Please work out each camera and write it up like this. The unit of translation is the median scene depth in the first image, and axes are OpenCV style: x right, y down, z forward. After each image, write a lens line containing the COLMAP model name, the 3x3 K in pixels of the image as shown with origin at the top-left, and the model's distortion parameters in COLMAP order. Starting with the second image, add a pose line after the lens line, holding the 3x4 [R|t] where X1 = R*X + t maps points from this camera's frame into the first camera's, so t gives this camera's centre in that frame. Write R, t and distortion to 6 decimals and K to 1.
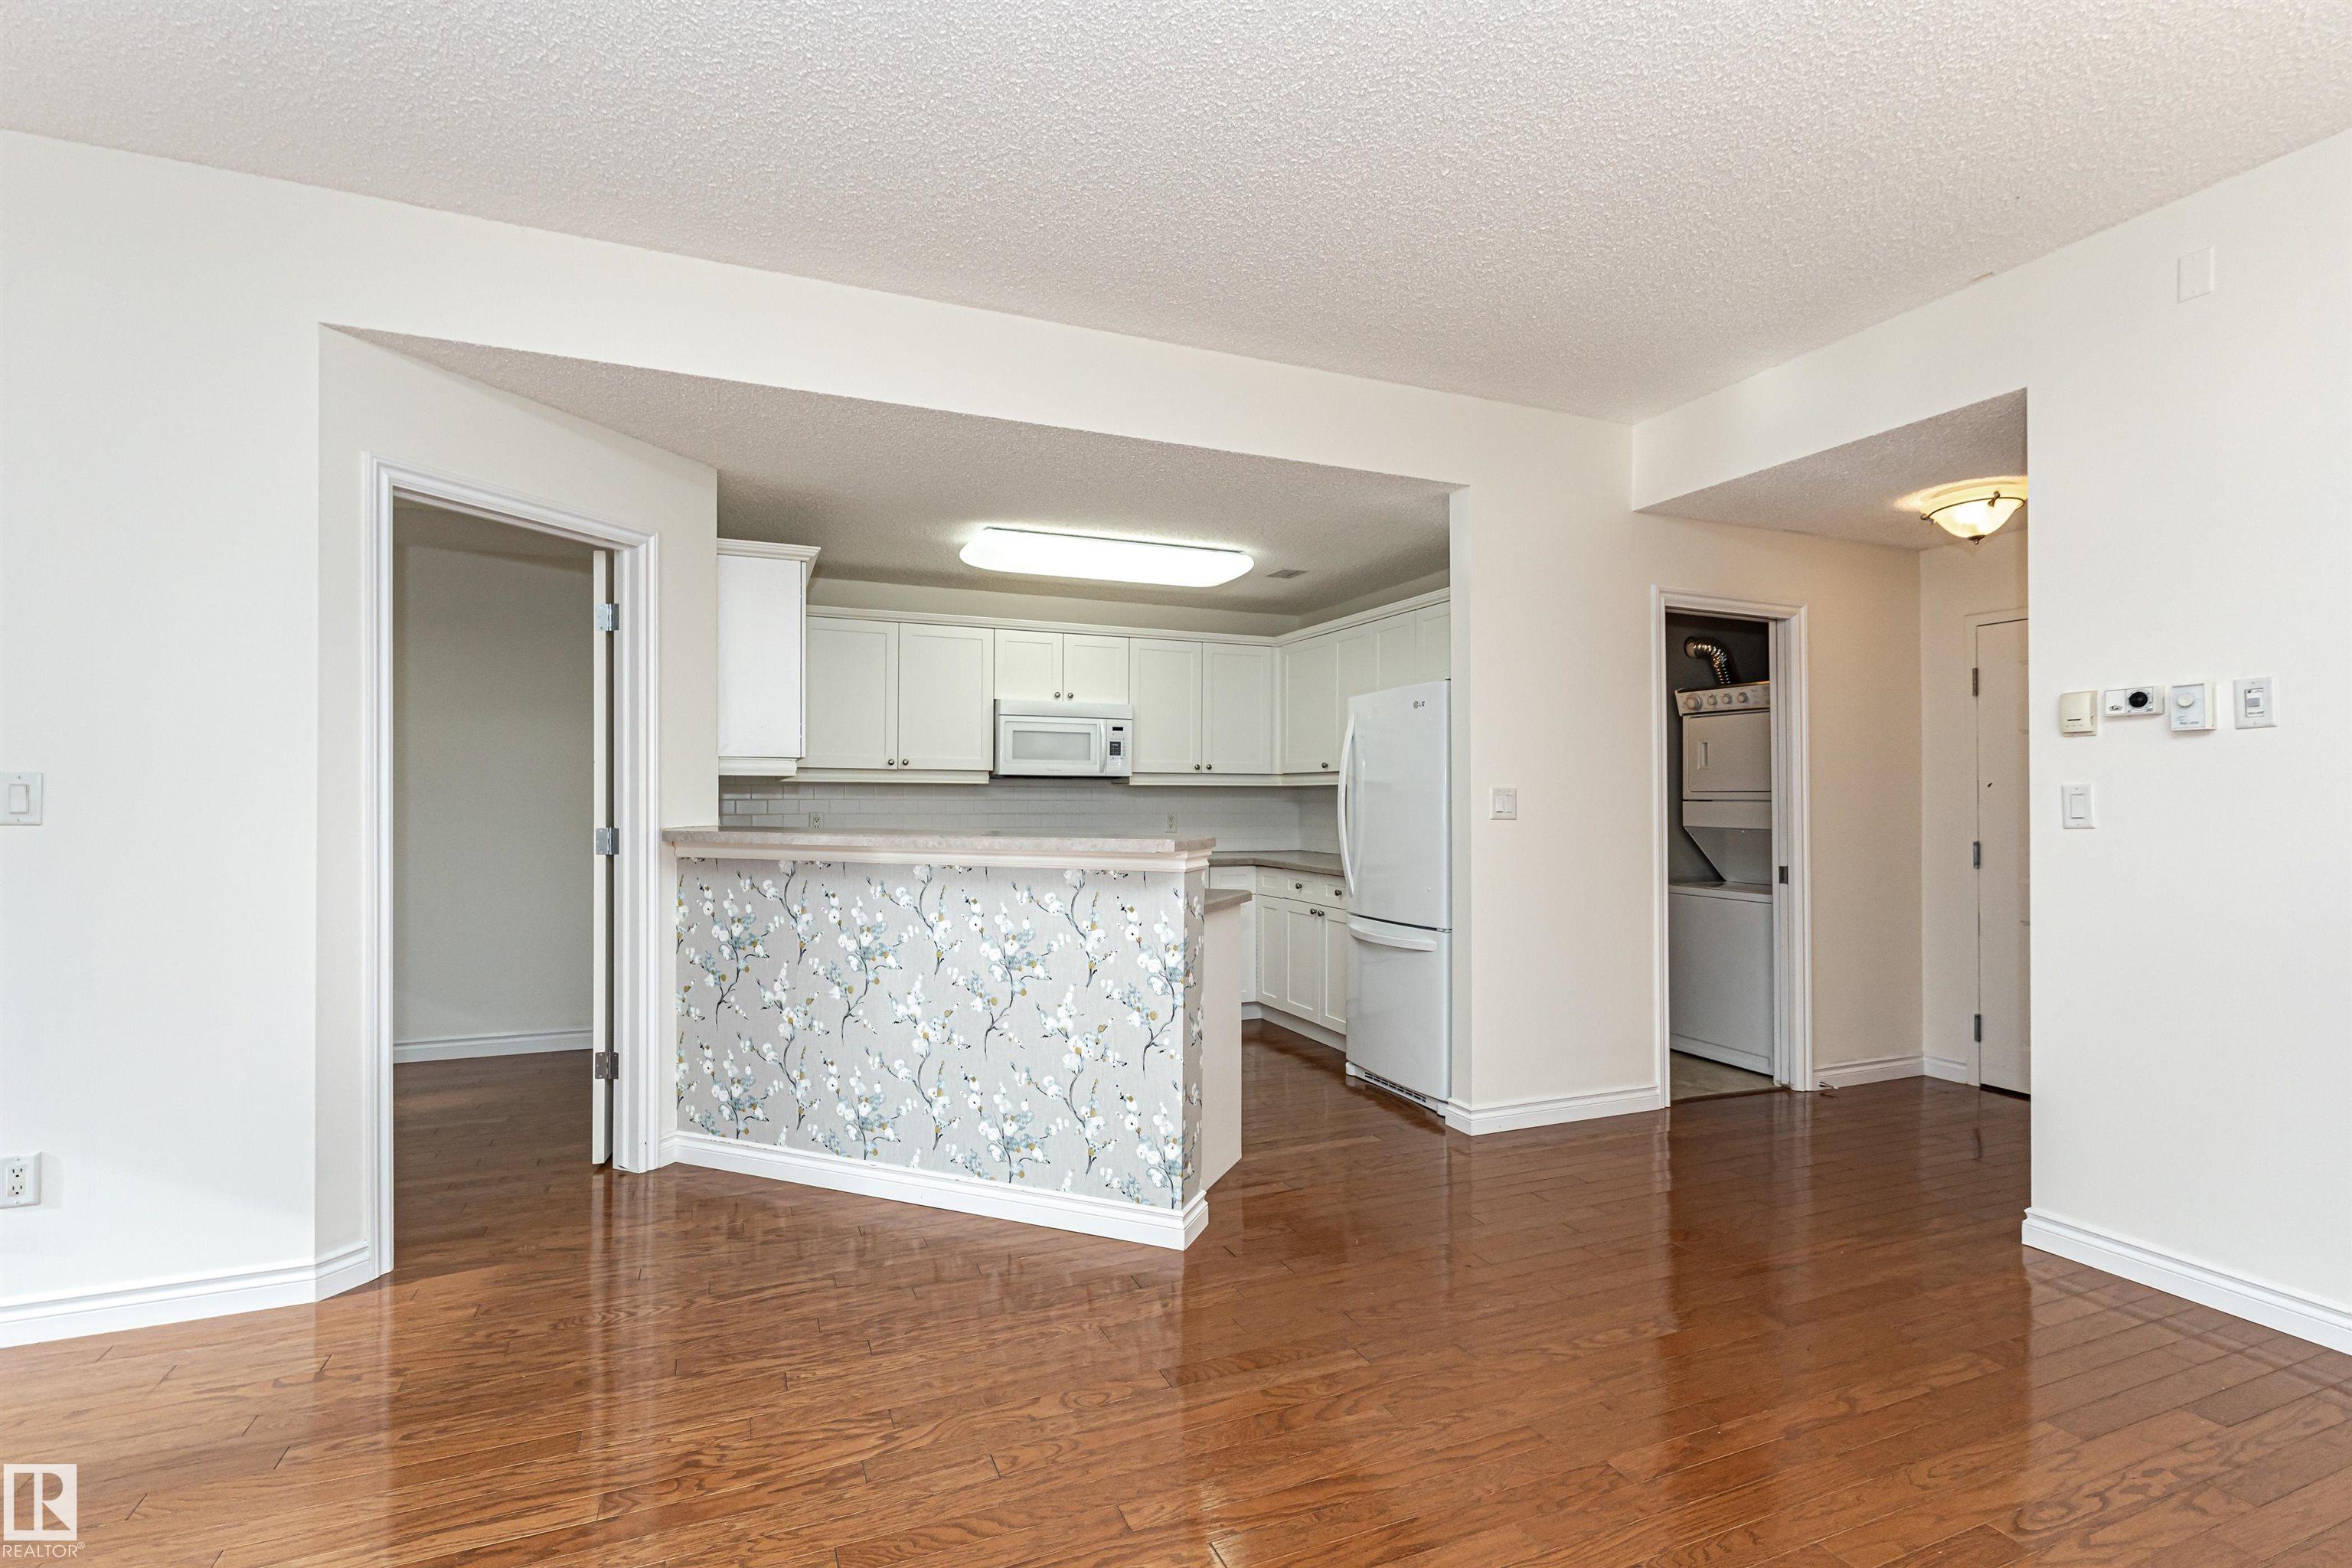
lens RADIAL K [[1073.4, 0, 1170.5], [0, 1073.4, 792.6], [0, 0, 1]] dist [0.001356, -0.000774]
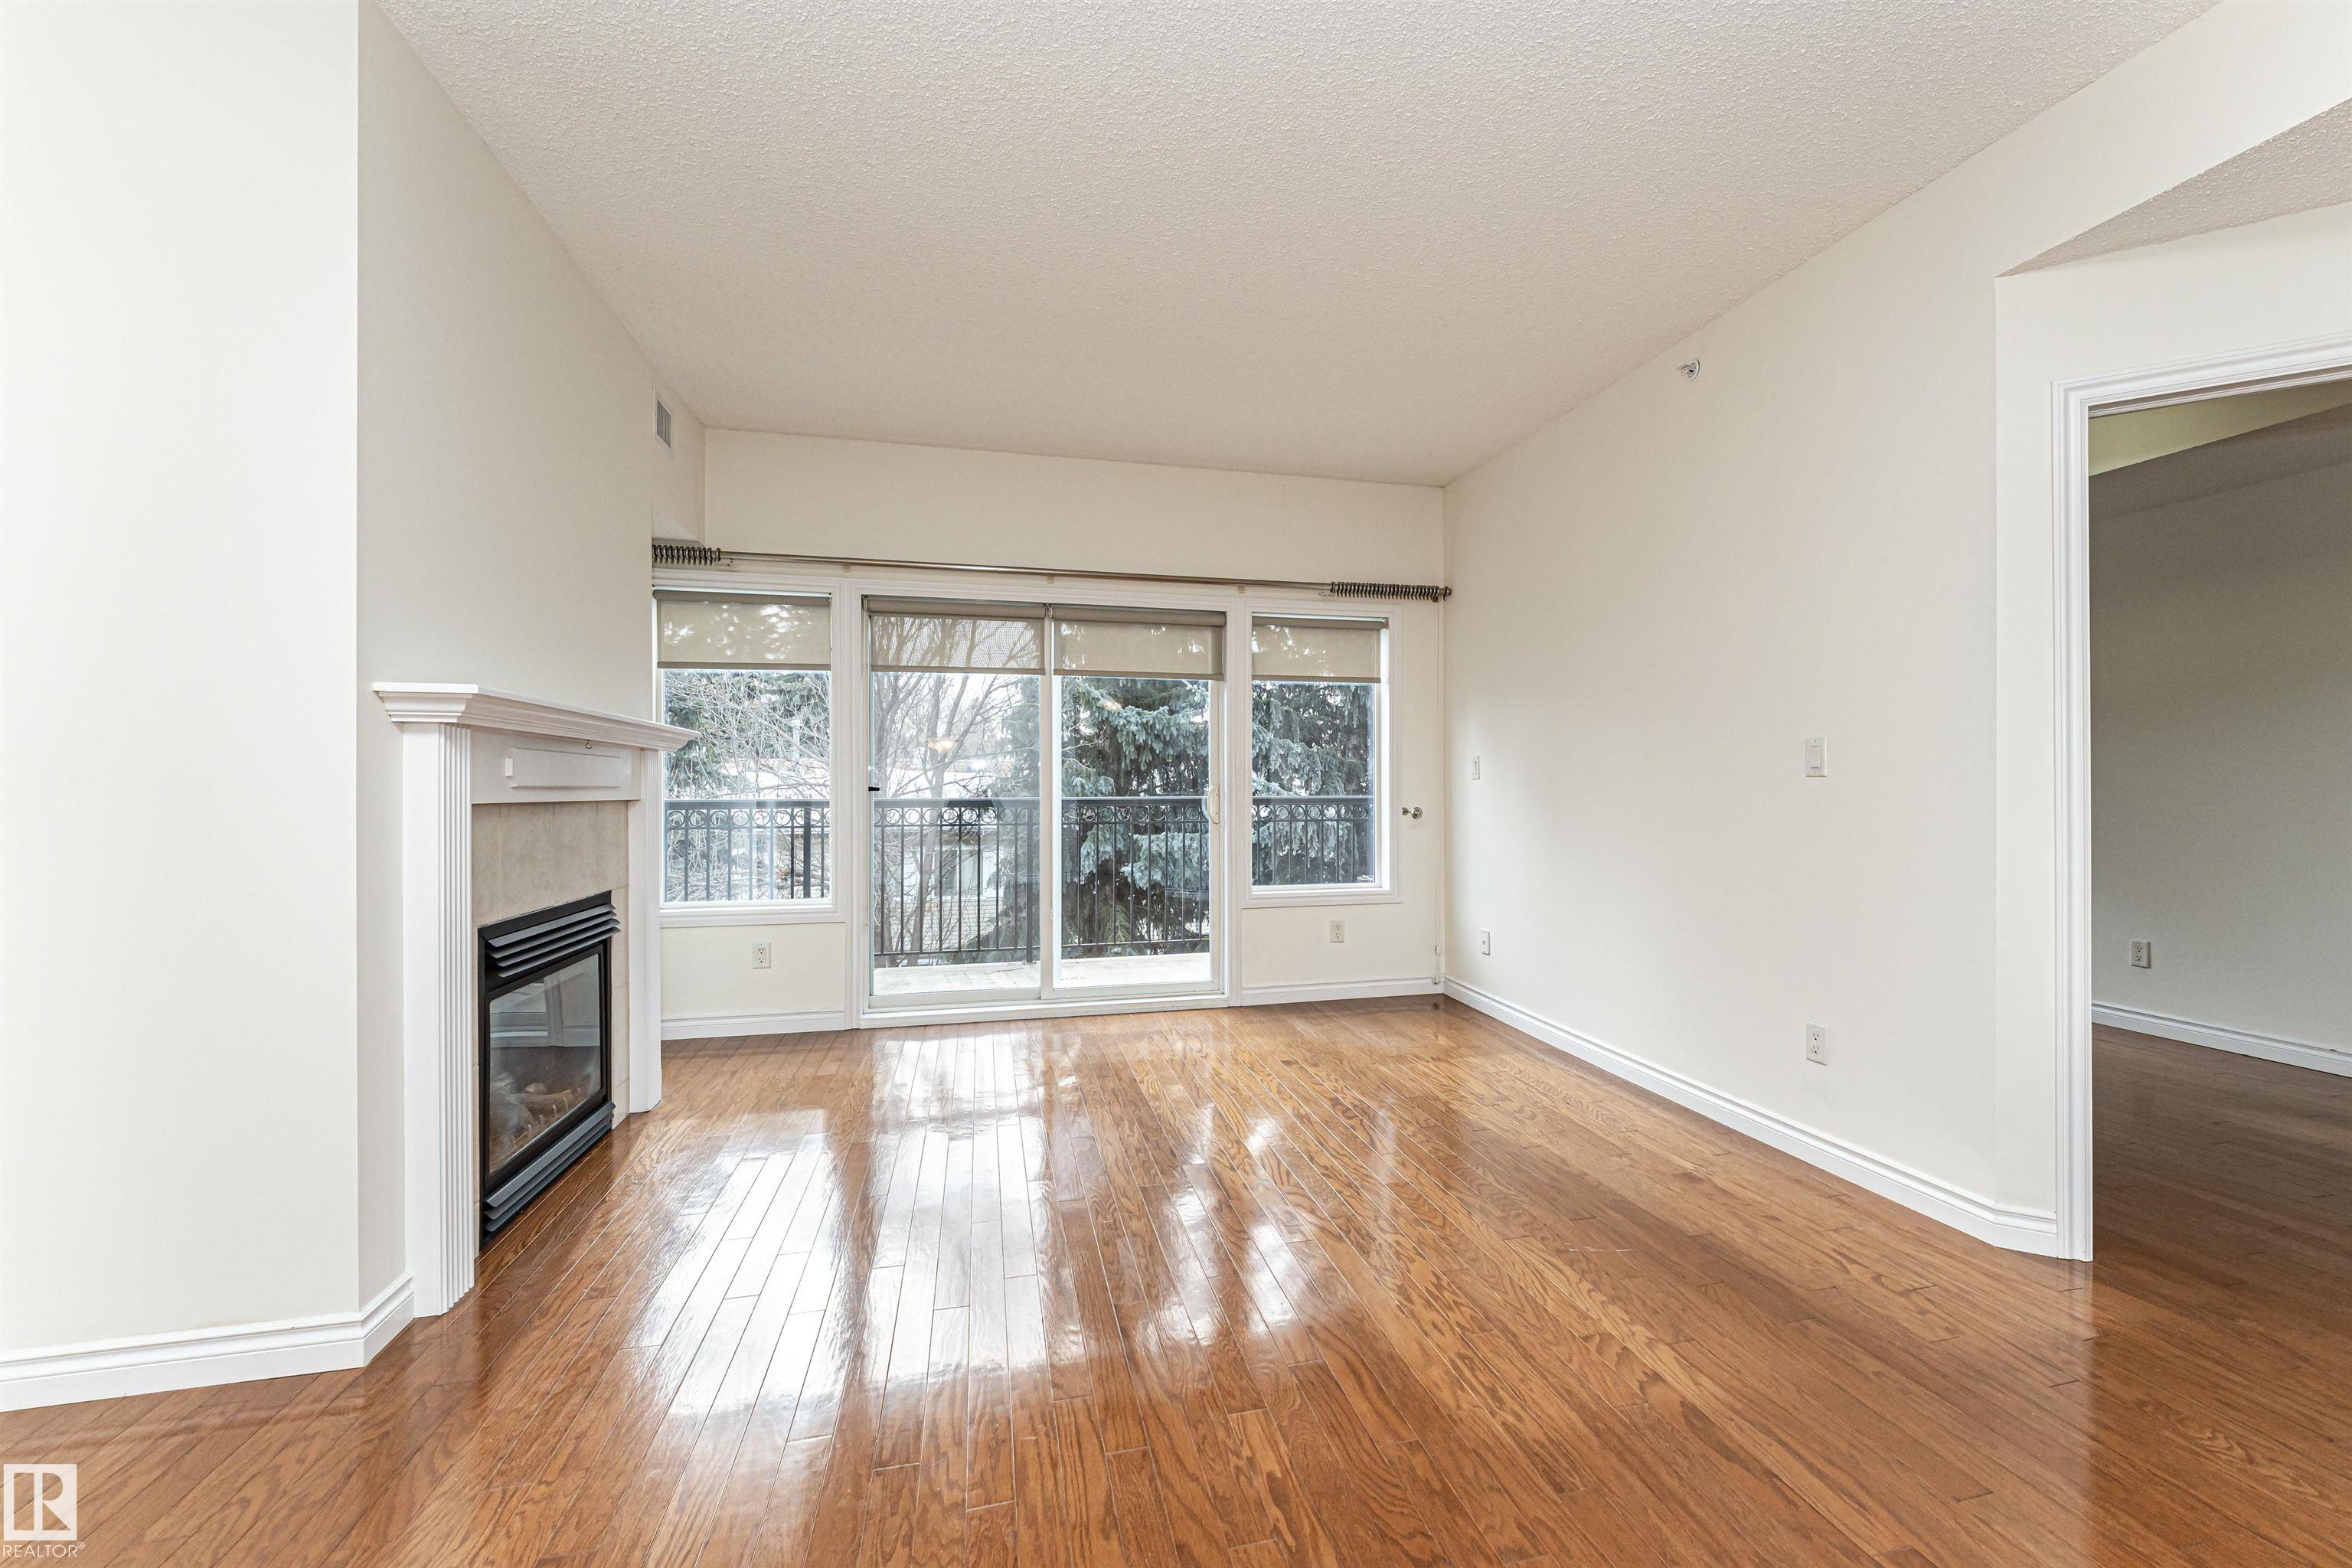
lens RADIAL K [[993.4, 0, 1241.8], [0, 993.4, 790.6], [0, 0, 1]] dist [0.000182, -0.000242]
pose [[-0.132427, 0.000142, -0.991193, 0.169317], [0.007583, 0.999971, -0.000870, 0.029234], [0.991164, -0.007631, -0.132424, 0.313782]]
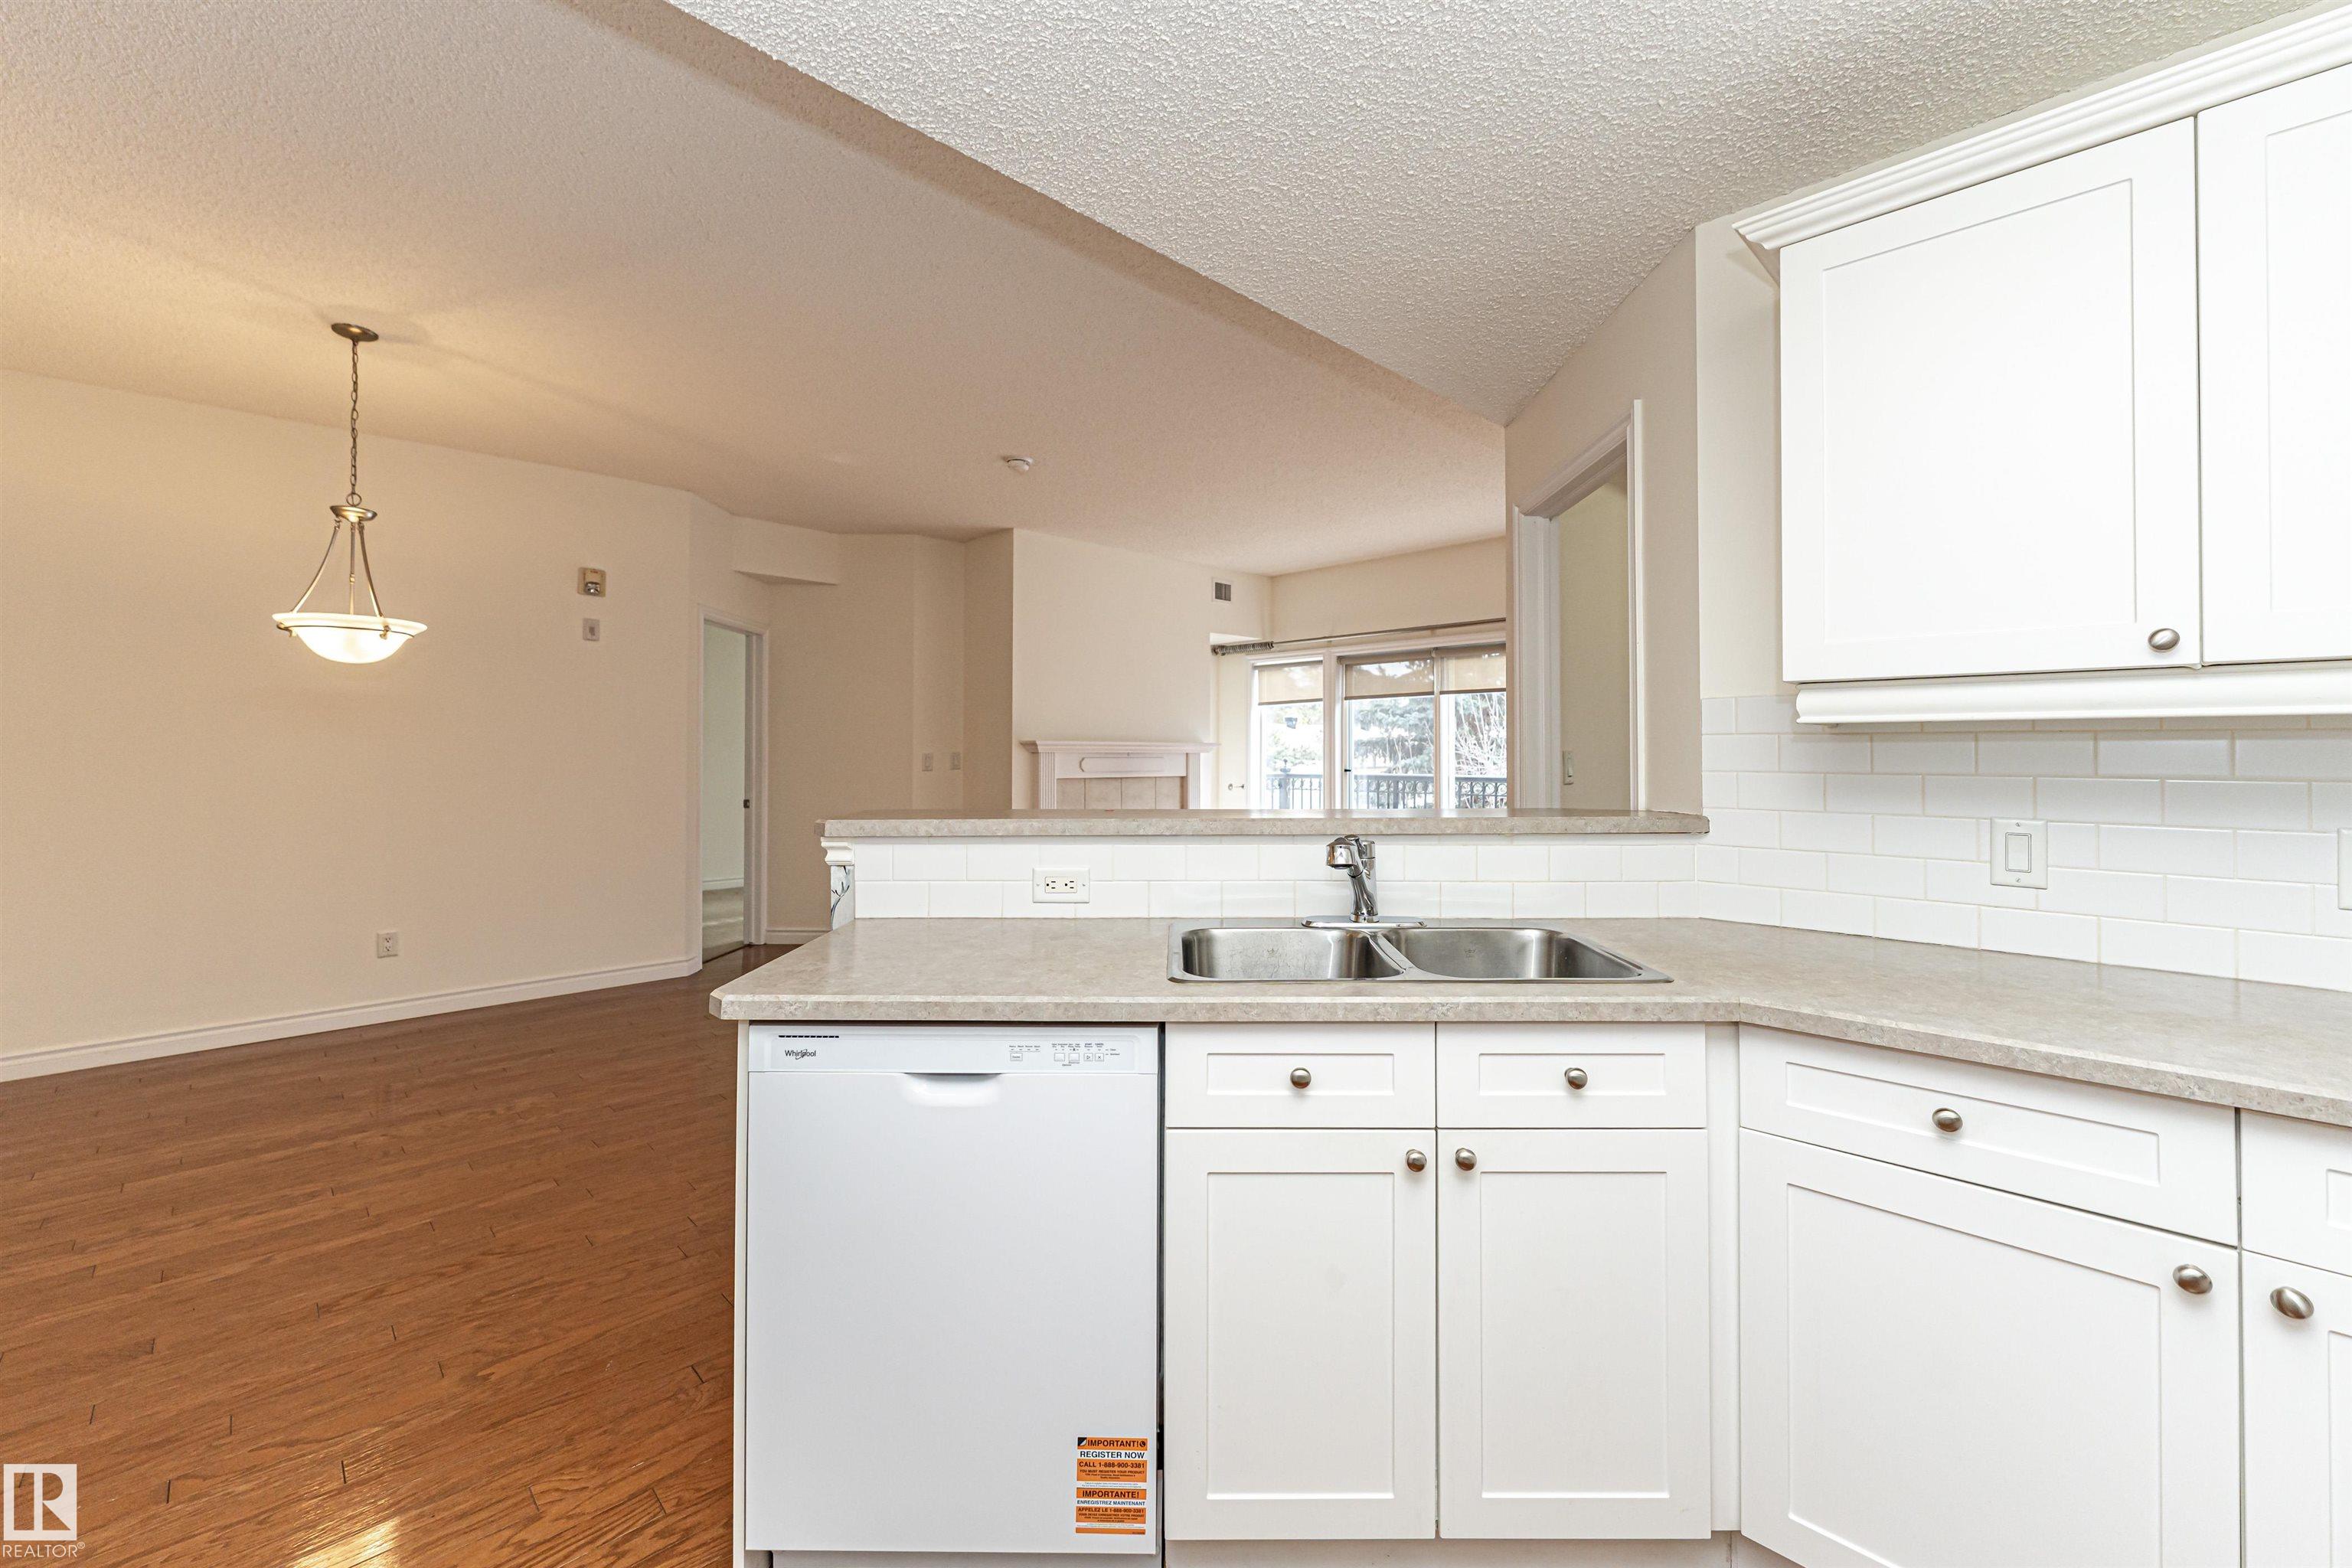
lens RADIAL K [[951.3, 0, 1190.9], [0, 951.3, 741.2], [0, 0, 1]] dist [0.001016, 0.000253]
pose [[-0.923956, -0.009044, -0.382391, 0.049315], [-0.001086, 0.999778, -0.021022, -0.000027], [0.382497, -0.019008, -0.923761, 1.488957]]
